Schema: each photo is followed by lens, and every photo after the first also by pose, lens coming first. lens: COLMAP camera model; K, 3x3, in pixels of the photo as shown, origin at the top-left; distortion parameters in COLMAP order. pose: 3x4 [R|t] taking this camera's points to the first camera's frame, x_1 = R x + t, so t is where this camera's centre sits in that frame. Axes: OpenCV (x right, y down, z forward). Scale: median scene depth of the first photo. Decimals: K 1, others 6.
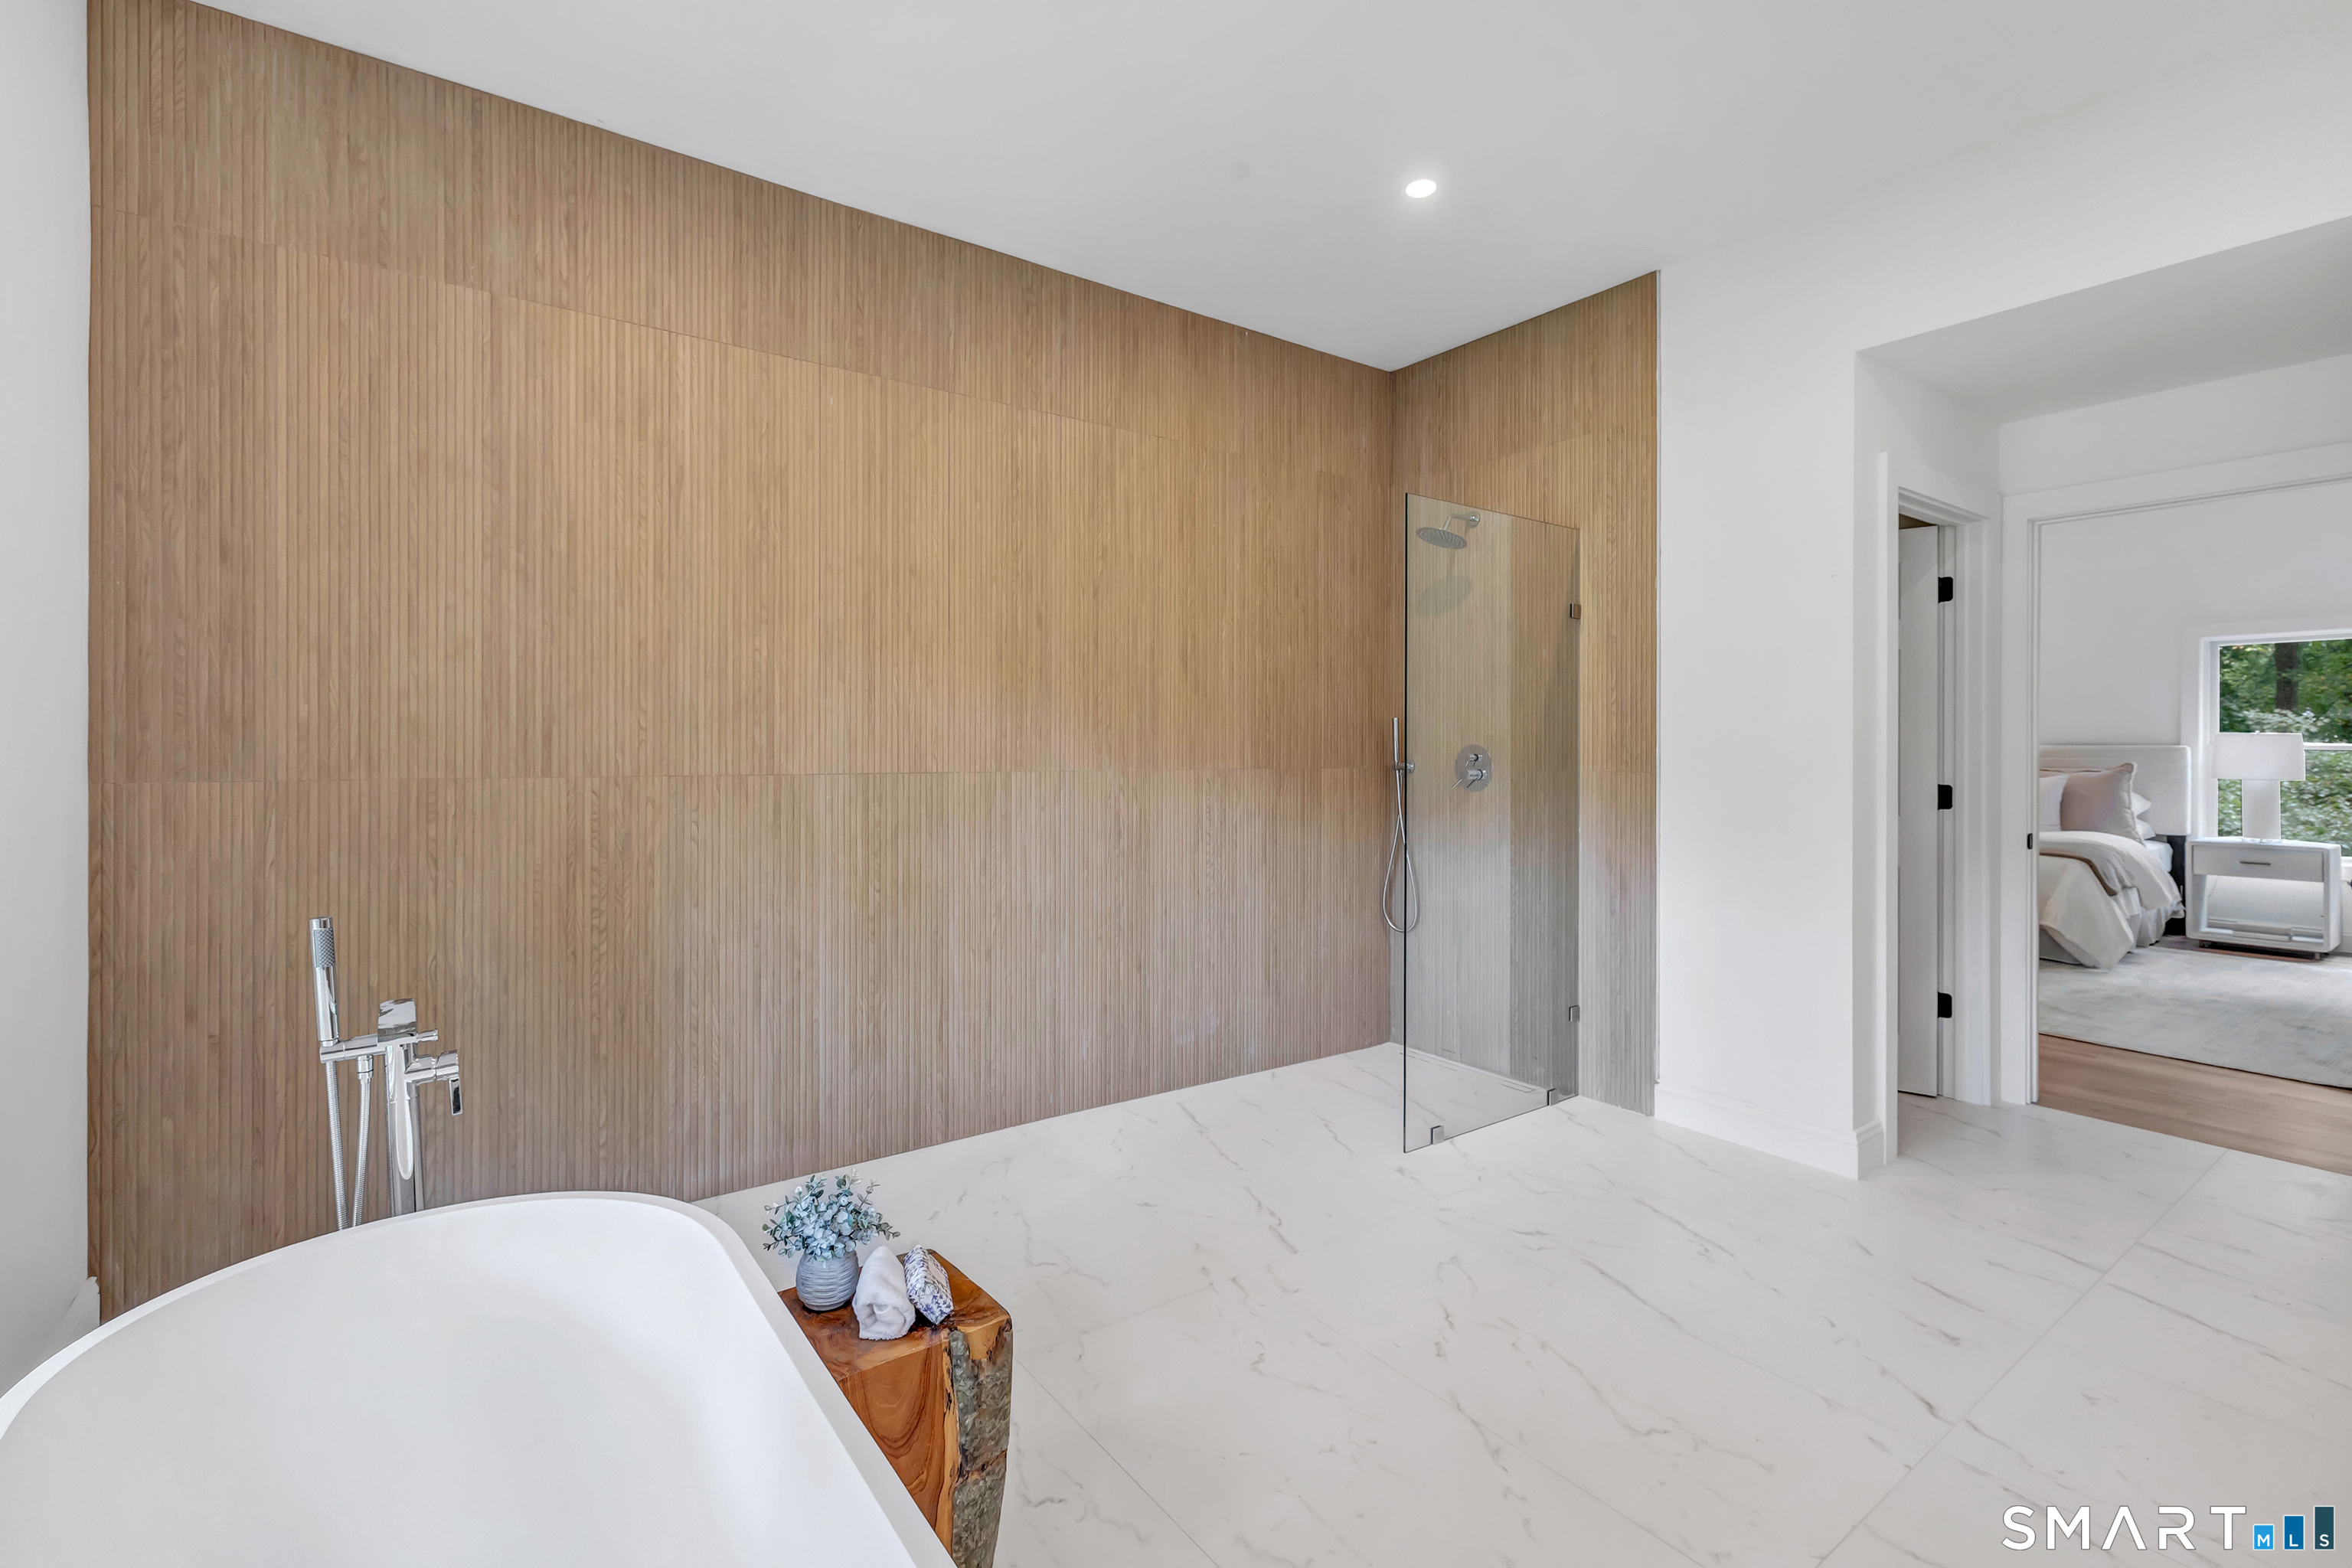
lens RADIAL K [[1049.5, 0, 1184.5], [0, 1049.5, 747.2], [0, 0, 1]] dist [0.001874, 0.000083]
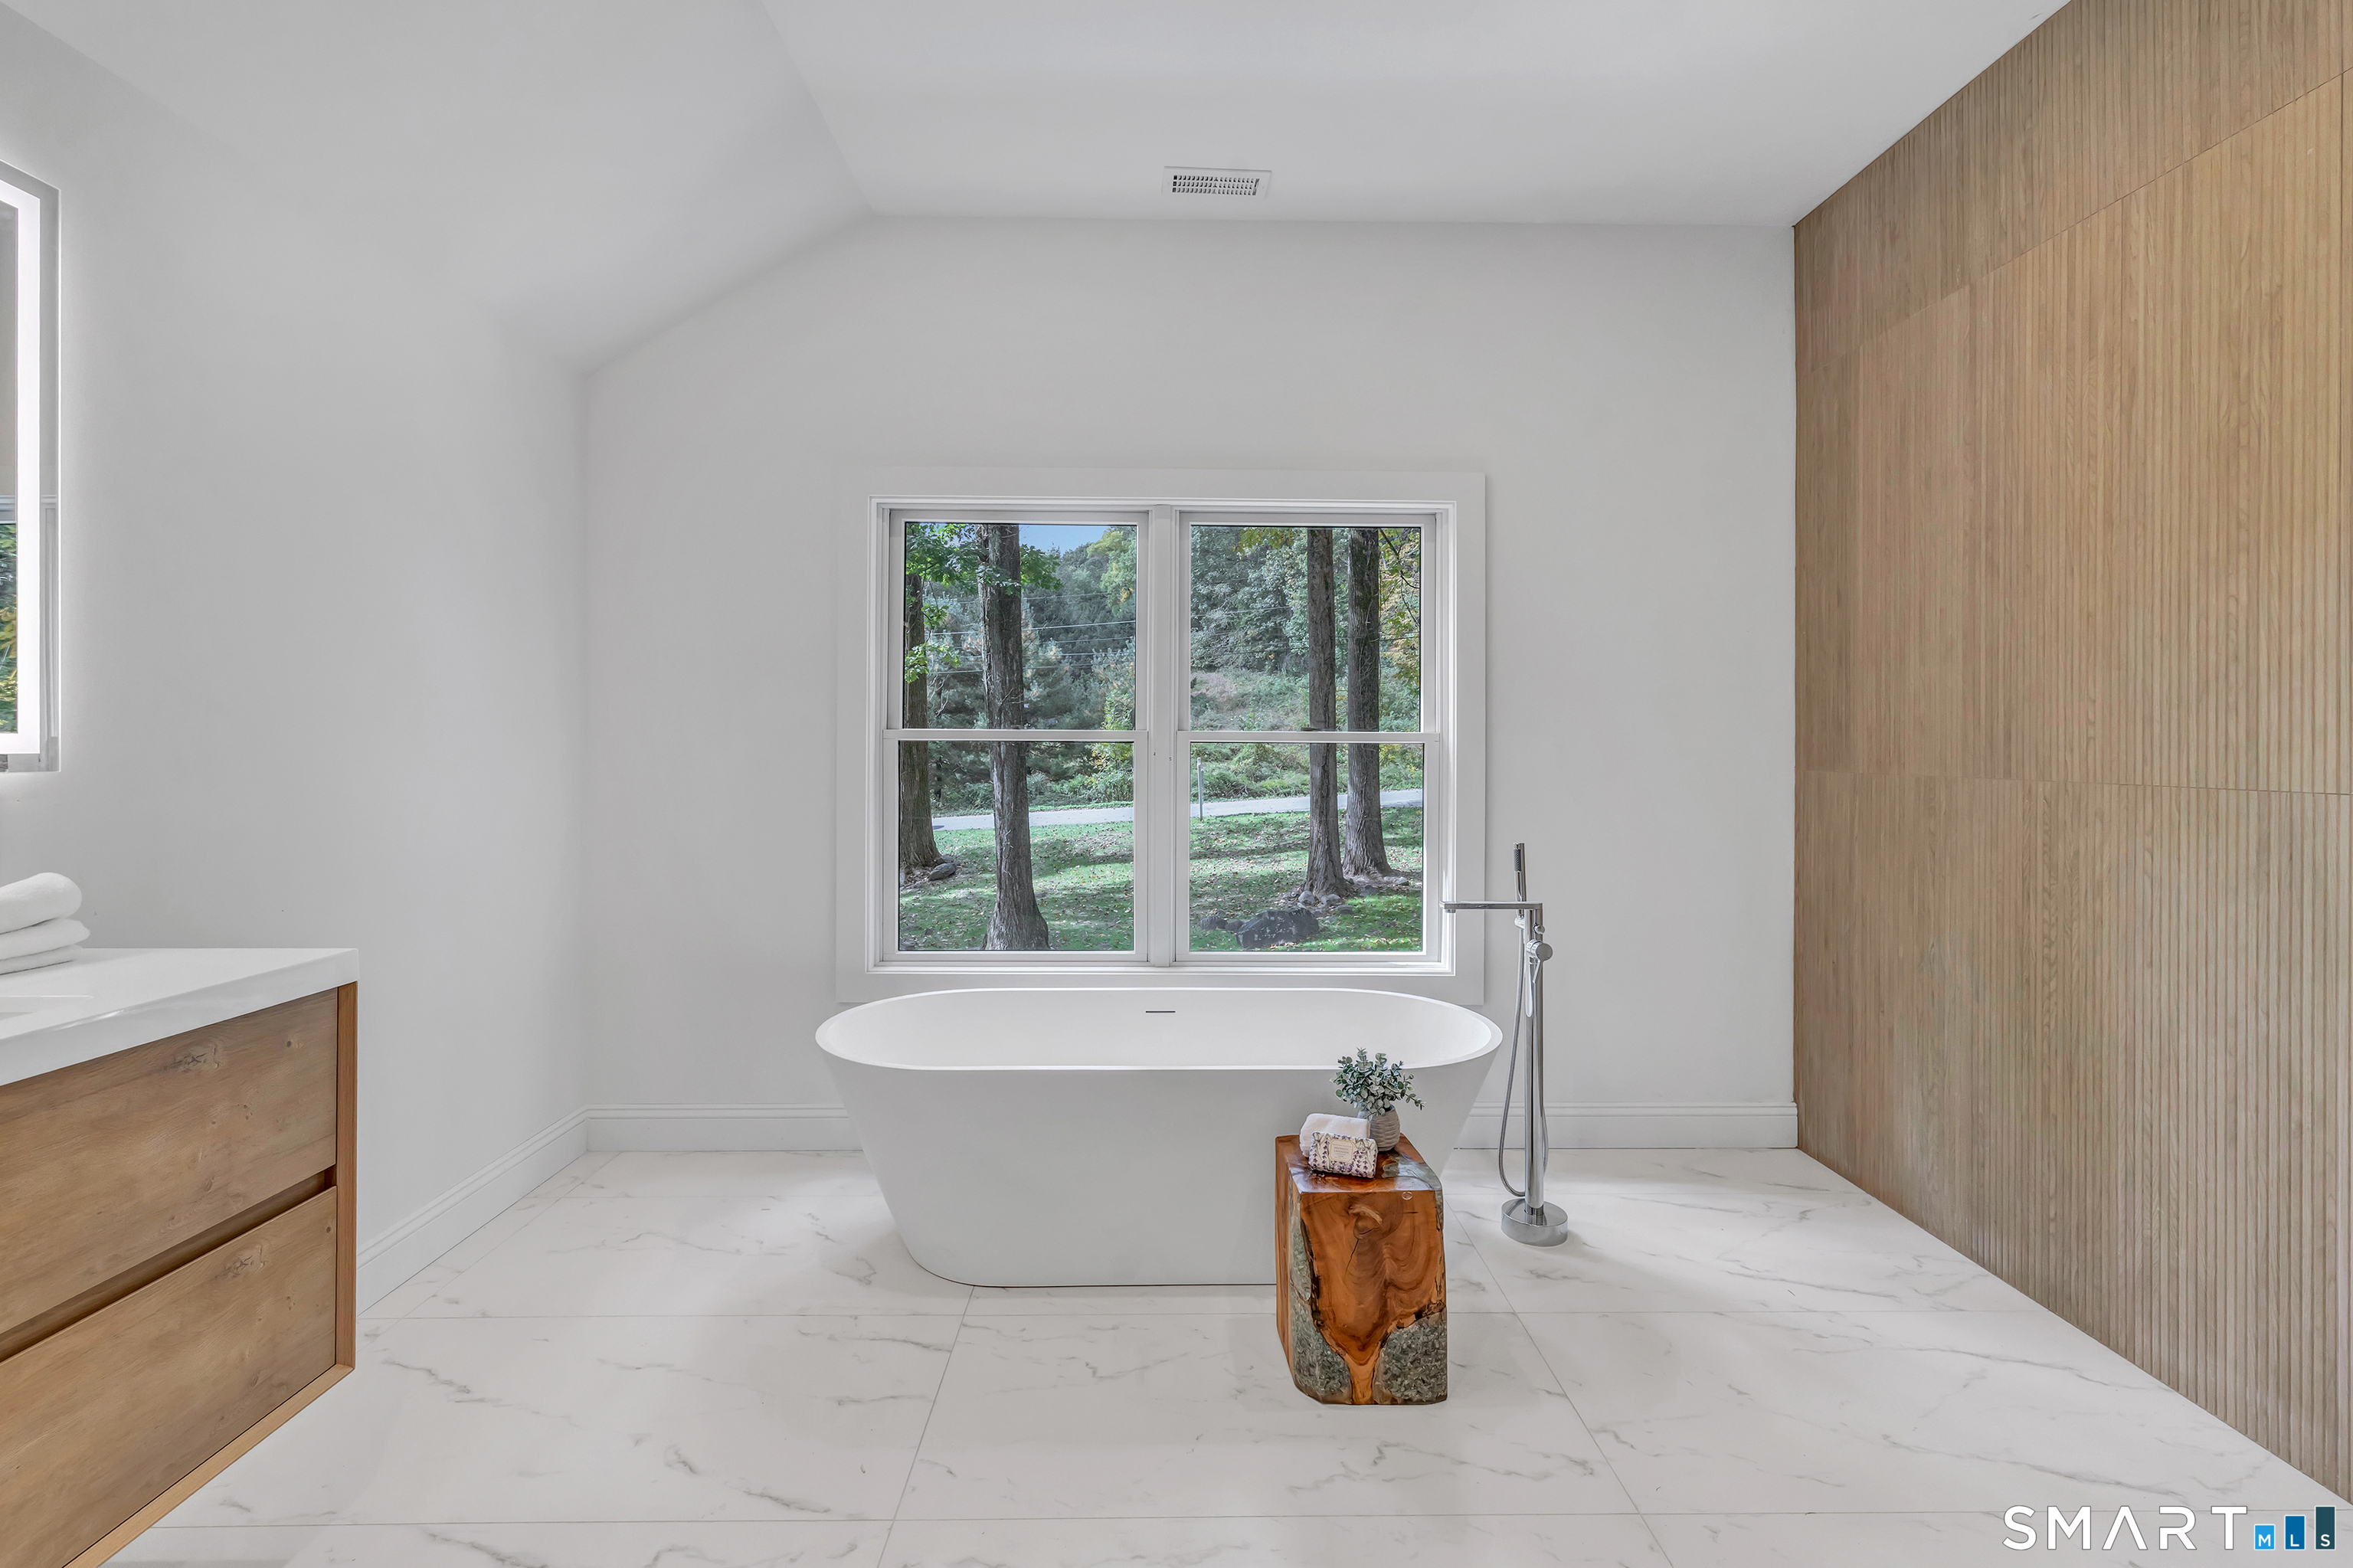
lens RADIAL K [[1050.0, 0, 1185.0], [0, 1050.0, 747.2], [0, 0, 1]] dist [0.001874, 0.000083]
pose [[-0.571265, -0.000630, -0.820766, 0.557803], [-0.004358, 0.999988, 0.002266, 0.001773], [0.820754, 0.004872, -0.571260, 0.945722]]
